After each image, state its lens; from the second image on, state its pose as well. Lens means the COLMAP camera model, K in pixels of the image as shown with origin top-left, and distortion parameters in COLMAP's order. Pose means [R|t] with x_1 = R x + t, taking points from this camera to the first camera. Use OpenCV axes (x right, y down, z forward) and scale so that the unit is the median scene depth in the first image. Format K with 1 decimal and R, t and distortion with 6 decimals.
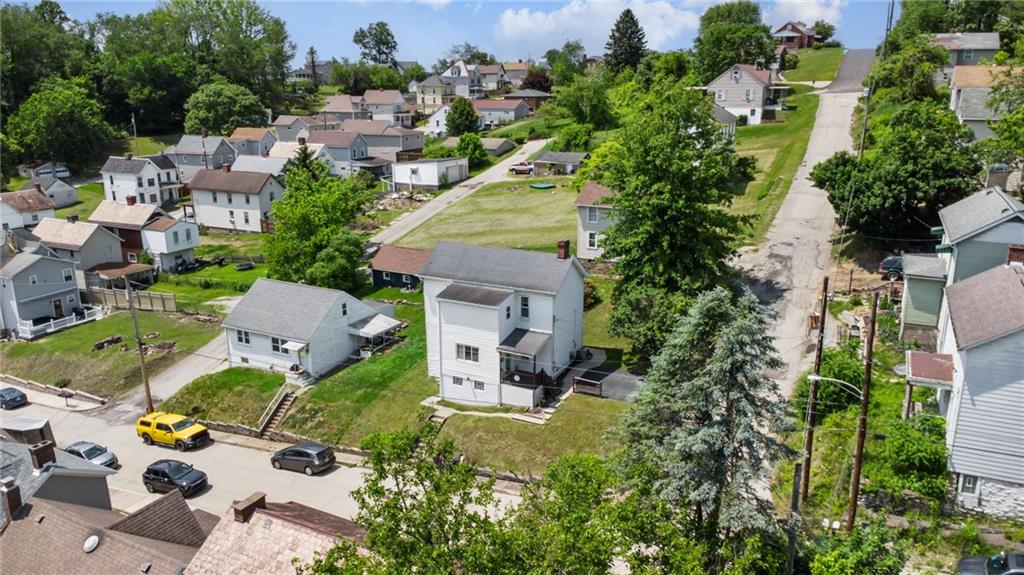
lens RADIAL K [[758.3, 0, 504.2], [0, 758.3, 288.3], [0, 0, 1]] dist [0.024732, -0.017260]
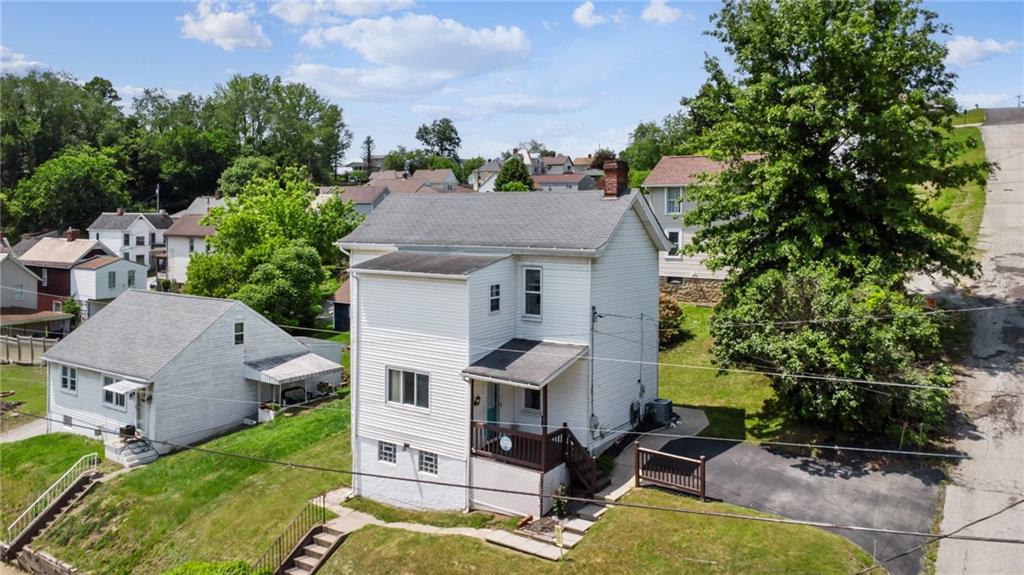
lens RADIAL K [[758.3, 0, 510.2], [0, 758.3, 223.8], [0, 0, 1]] dist [0.024732, -0.017260]
pose [[0.995419, 0.017358, -0.094022, 0.046670], [-0.041218, 0.965216, -0.258186, 0.087639], [0.086270, 0.260879, 0.961509, 0.438969]]
